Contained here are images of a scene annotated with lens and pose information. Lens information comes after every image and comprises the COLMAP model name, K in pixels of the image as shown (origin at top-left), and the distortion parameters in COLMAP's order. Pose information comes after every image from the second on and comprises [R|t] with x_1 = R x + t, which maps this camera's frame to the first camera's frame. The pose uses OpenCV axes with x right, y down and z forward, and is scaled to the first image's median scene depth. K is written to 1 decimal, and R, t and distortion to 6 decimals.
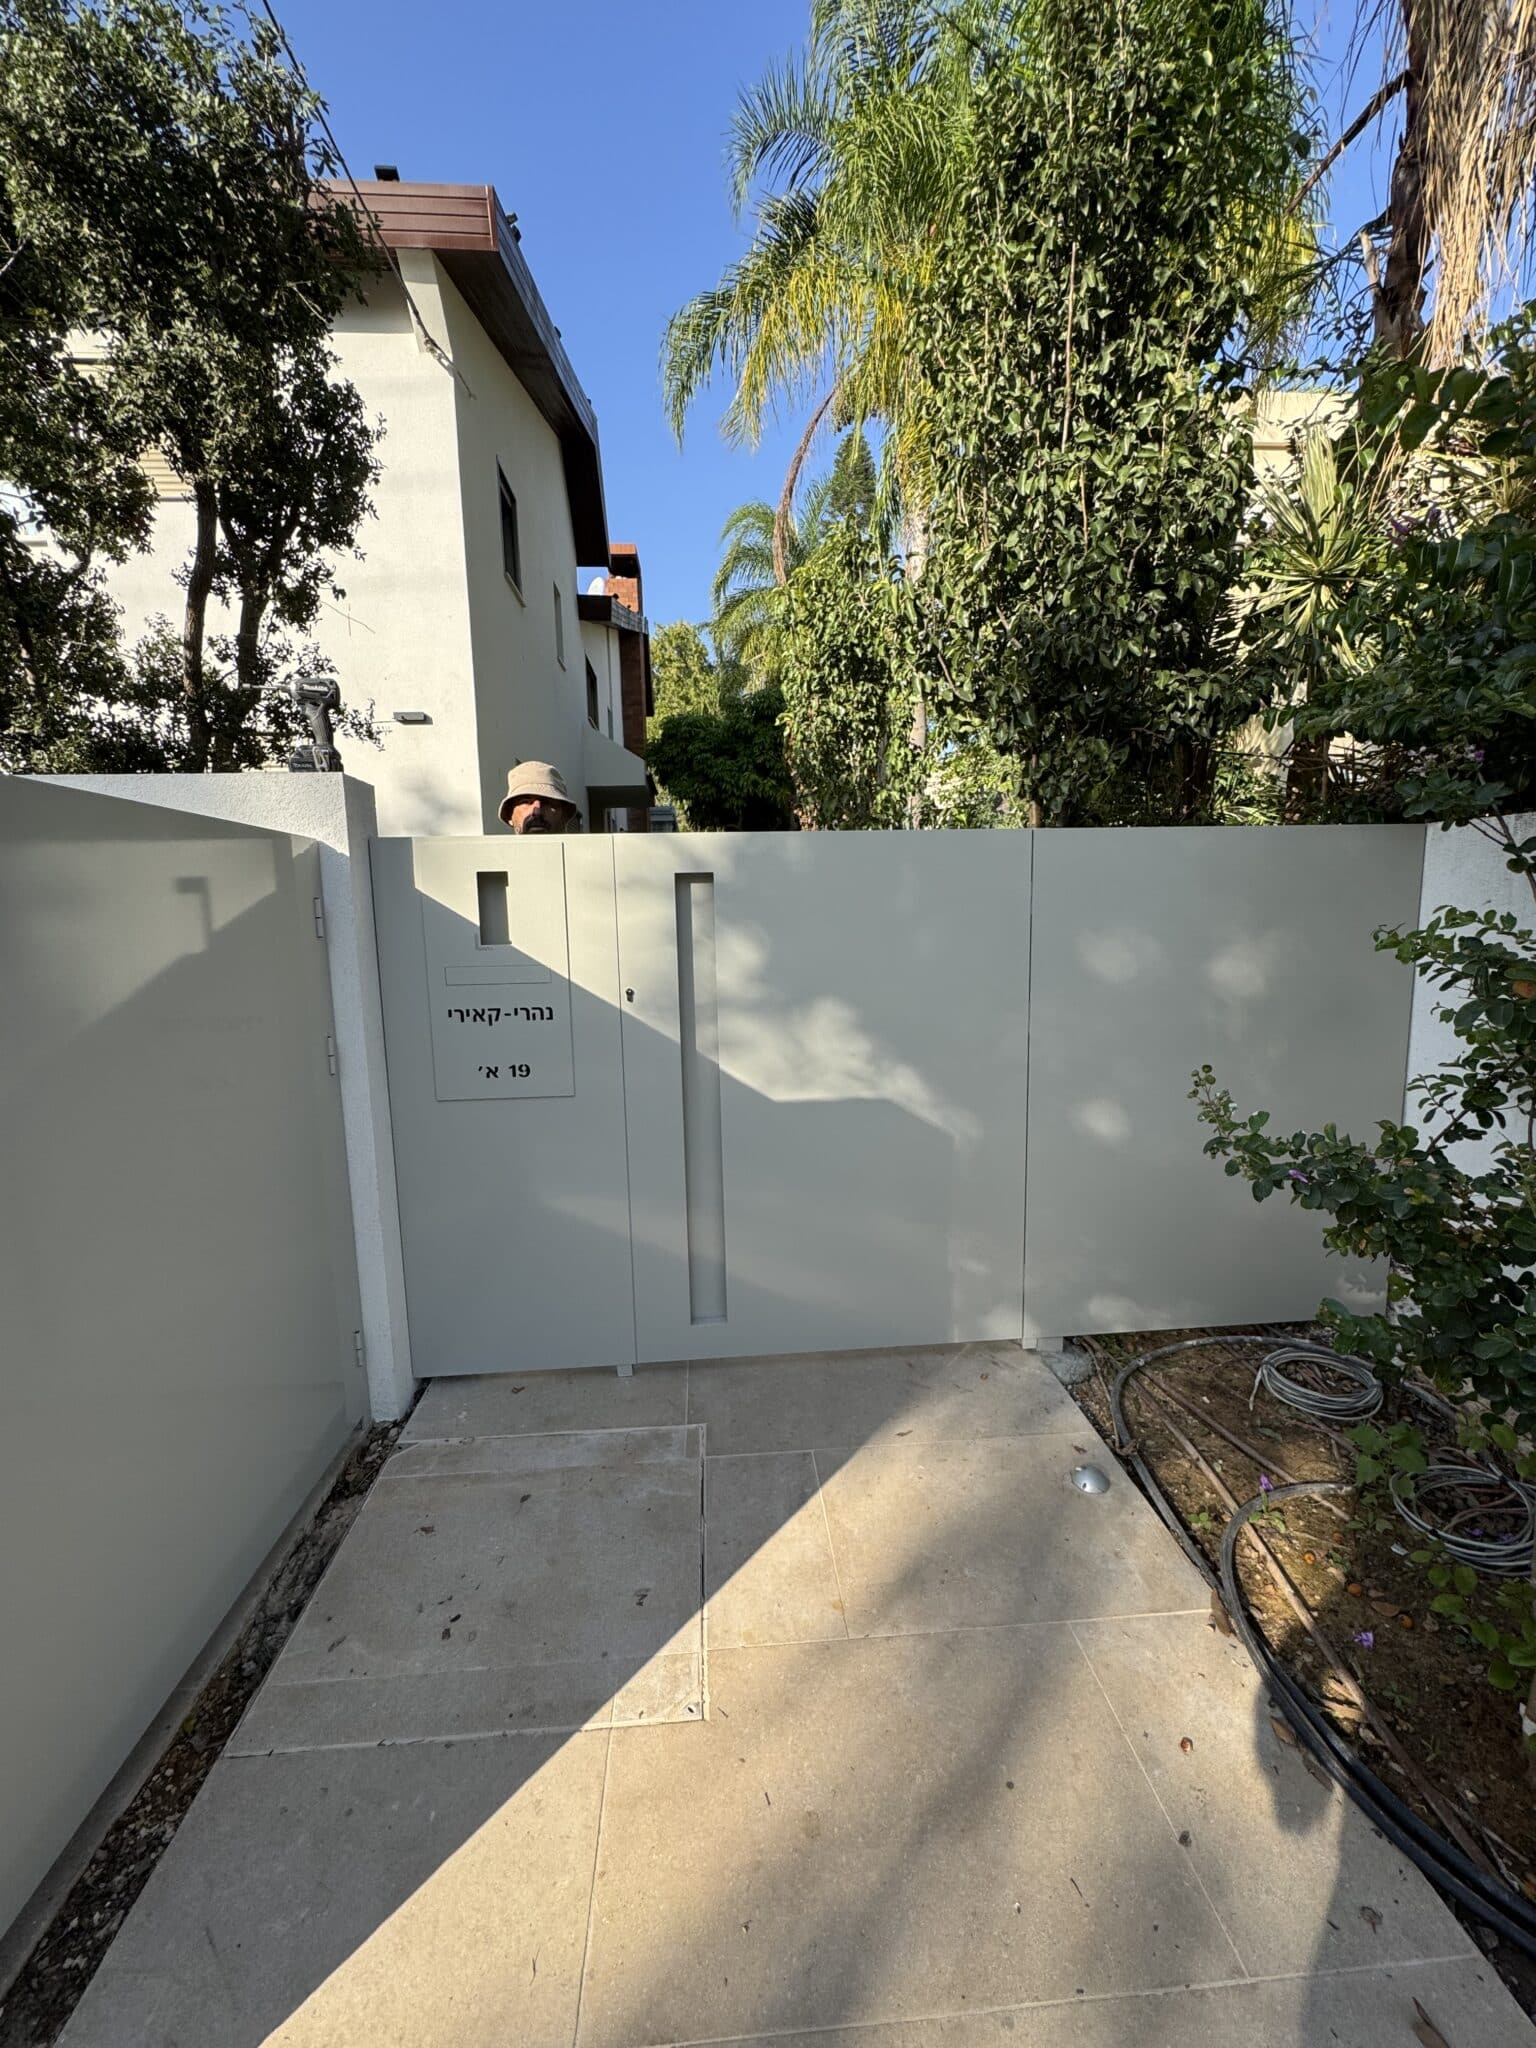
lens RADIAL K [[813.1, 0, 768.0], [0, 813.1, 1024.0], [0, 0, 1]] dist [-0.001310, -0.000372]
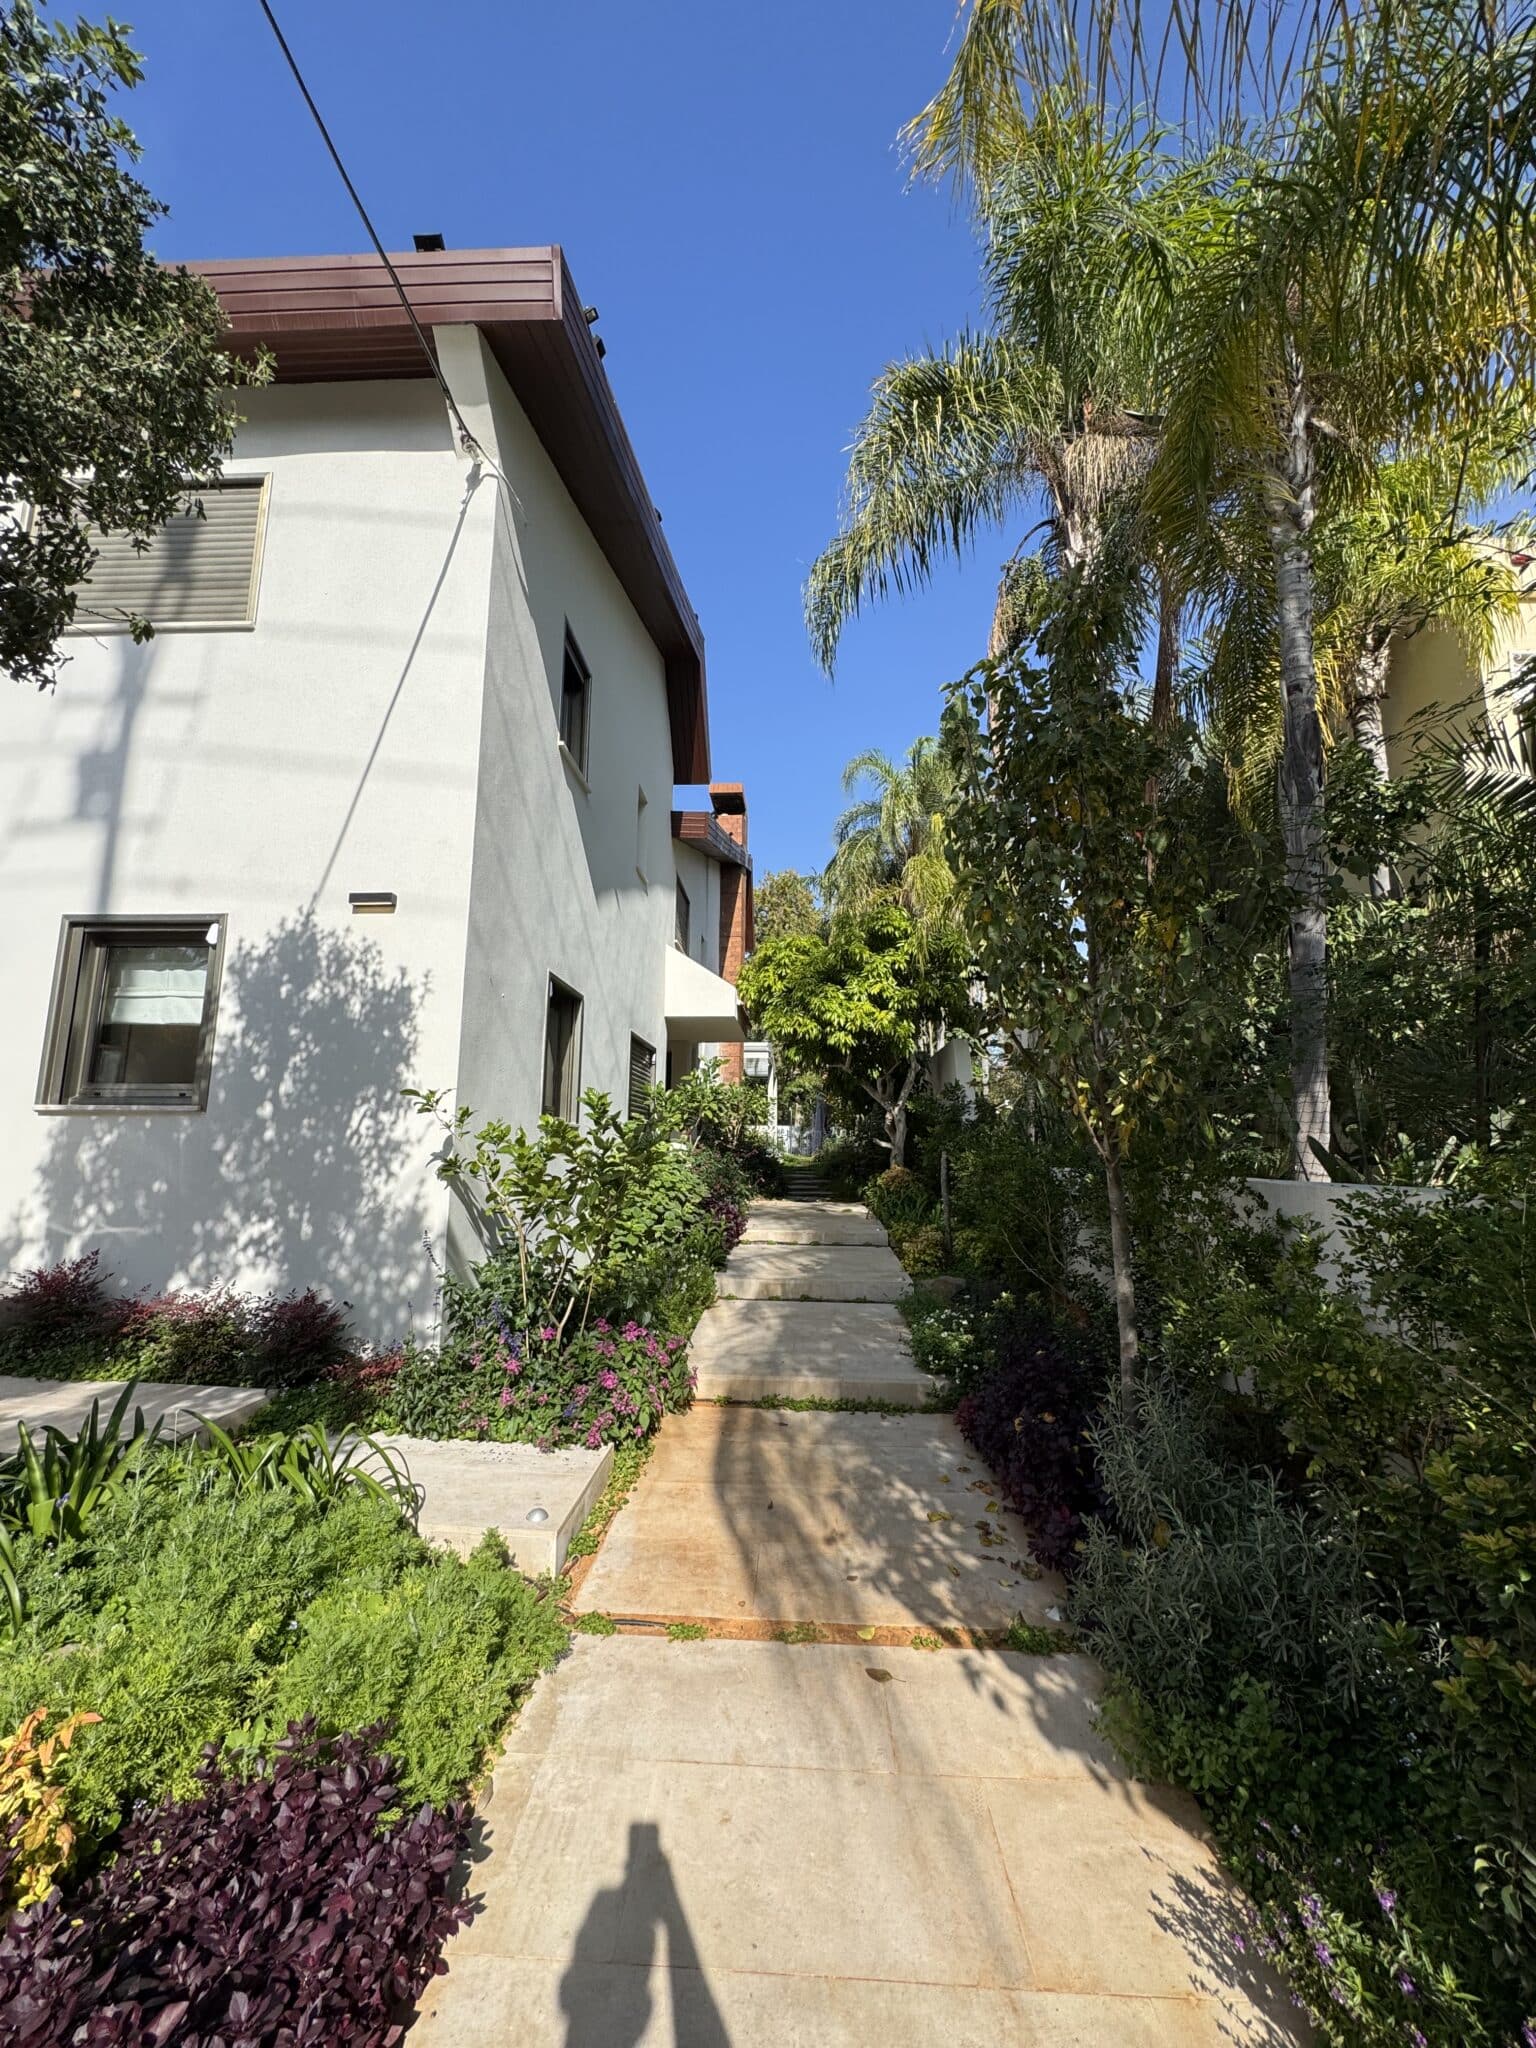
lens RADIAL K [[813.1, 0, 768.0], [0, 813.1, 1024.0], [0, 0, 1]] dist [-0.001310, -0.000372]
pose [[0.992980, 0.015046, -0.117322, -0.022882], [-0.047556, 0.958964, -0.279512, -0.065540], [0.108302, 0.283129, 0.952947, 0.256771]]
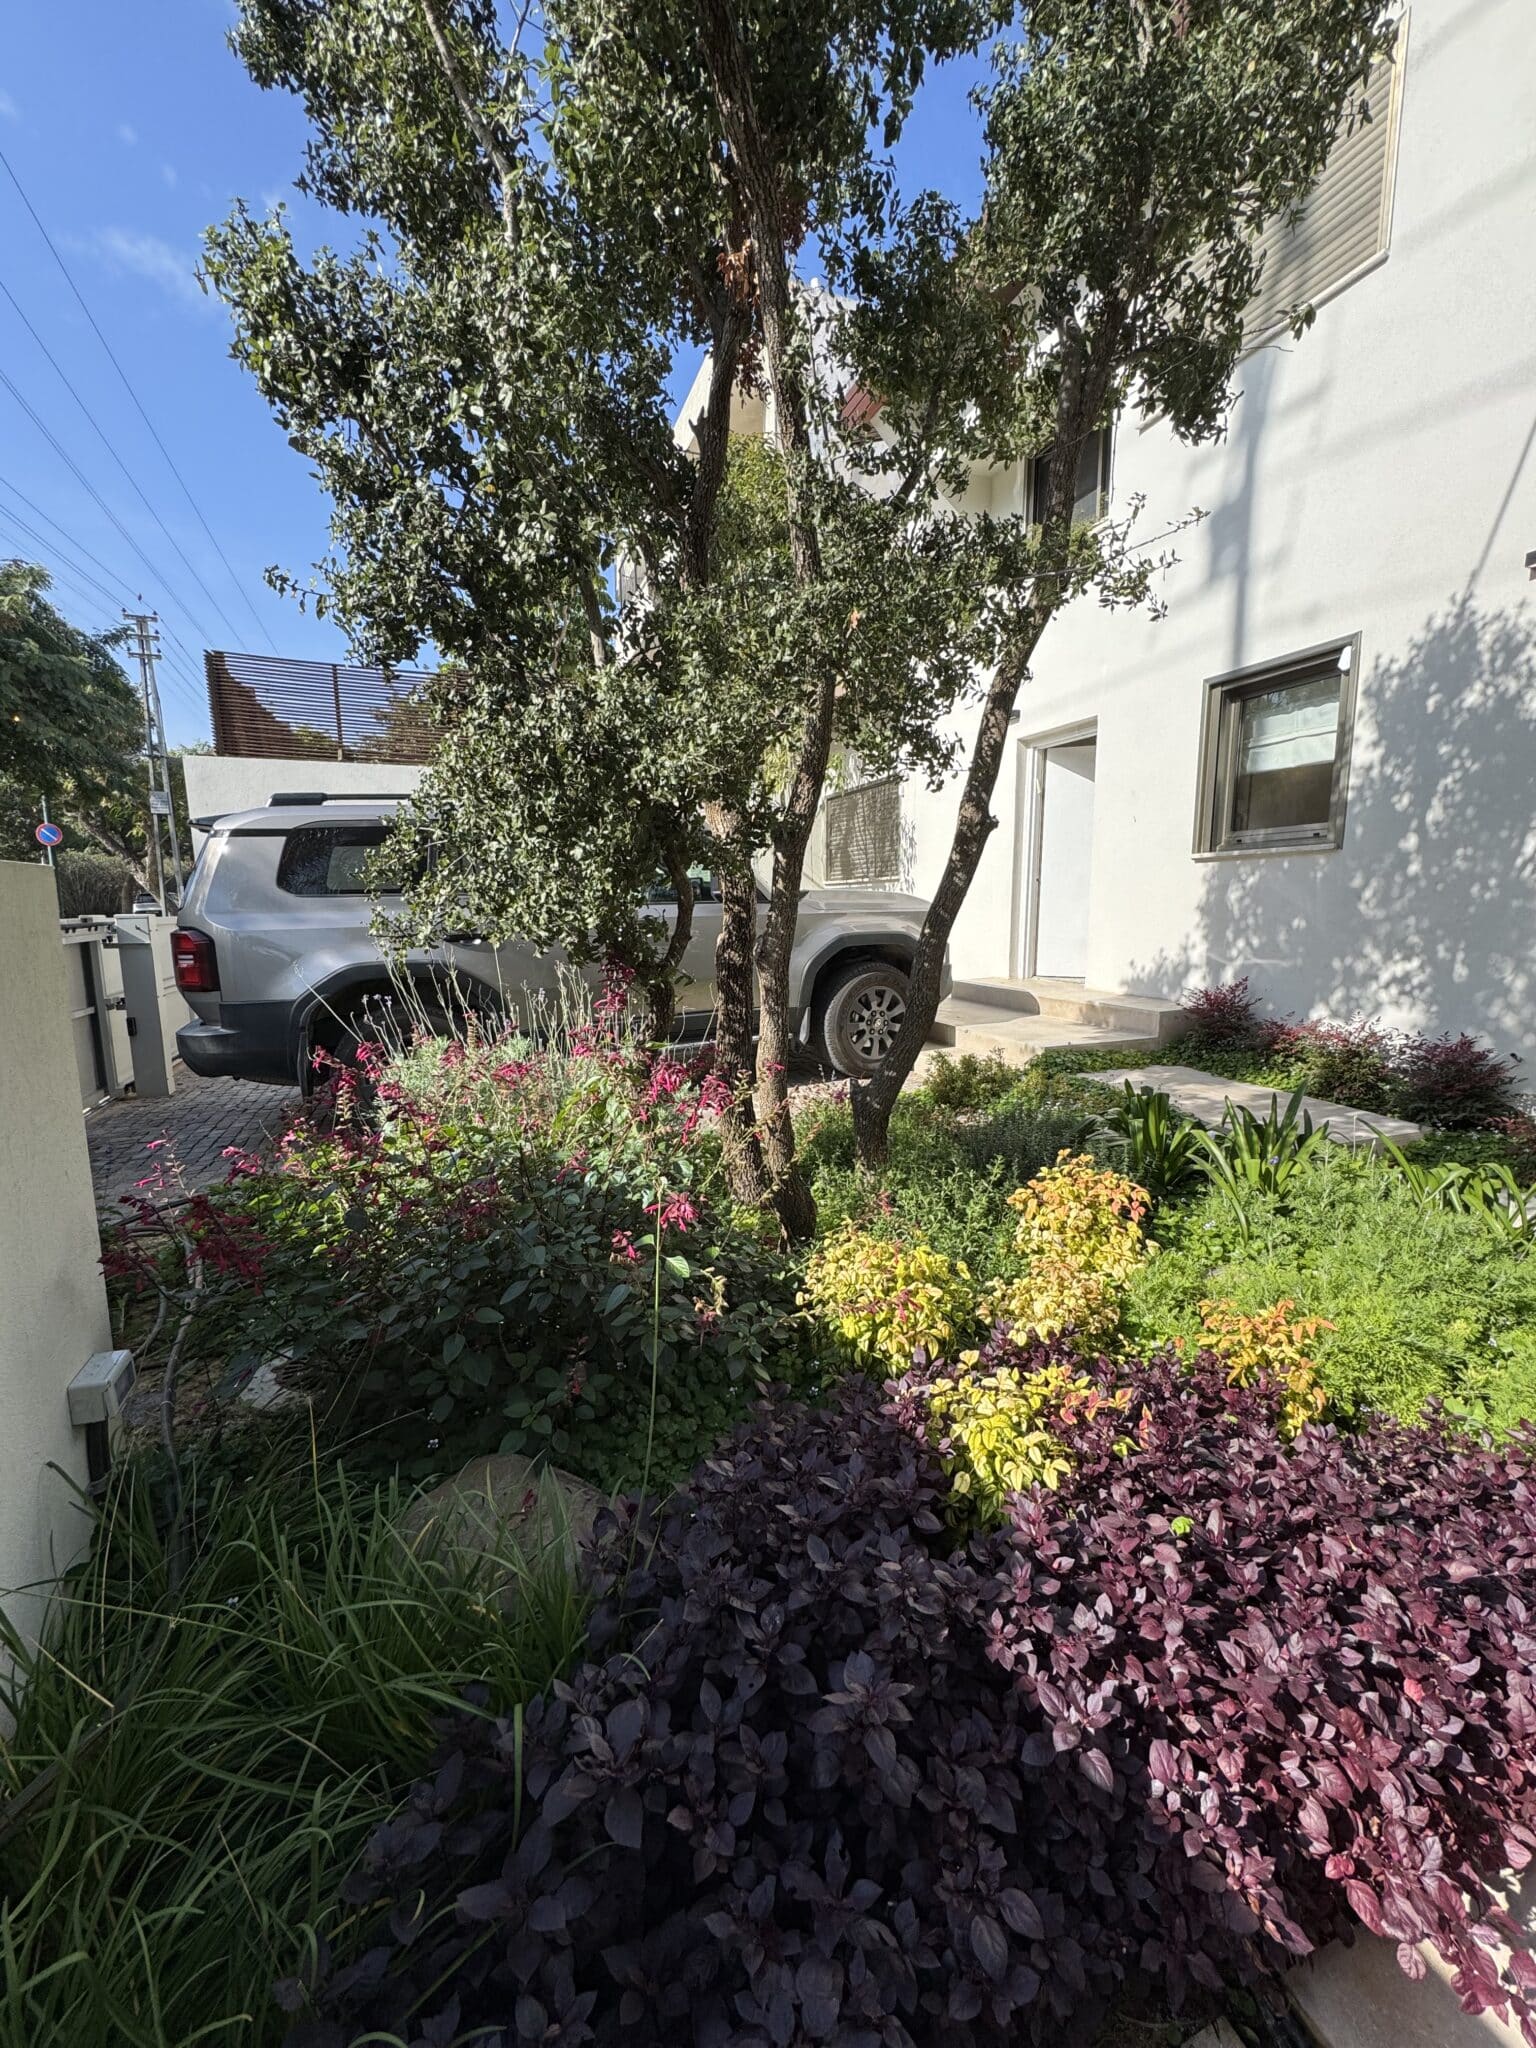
lens RADIAL K [[813.1, 0, 768.0], [0, 813.1, 1024.0], [0, 0, 1]] dist [-0.001310, -0.000372]
pose [[0.284820, 0.160256, -0.945090, -0.034554], [-0.126712, 0.983569, 0.128594, -0.054237], [0.950169, 0.083128, 0.300447, 0.241169]]
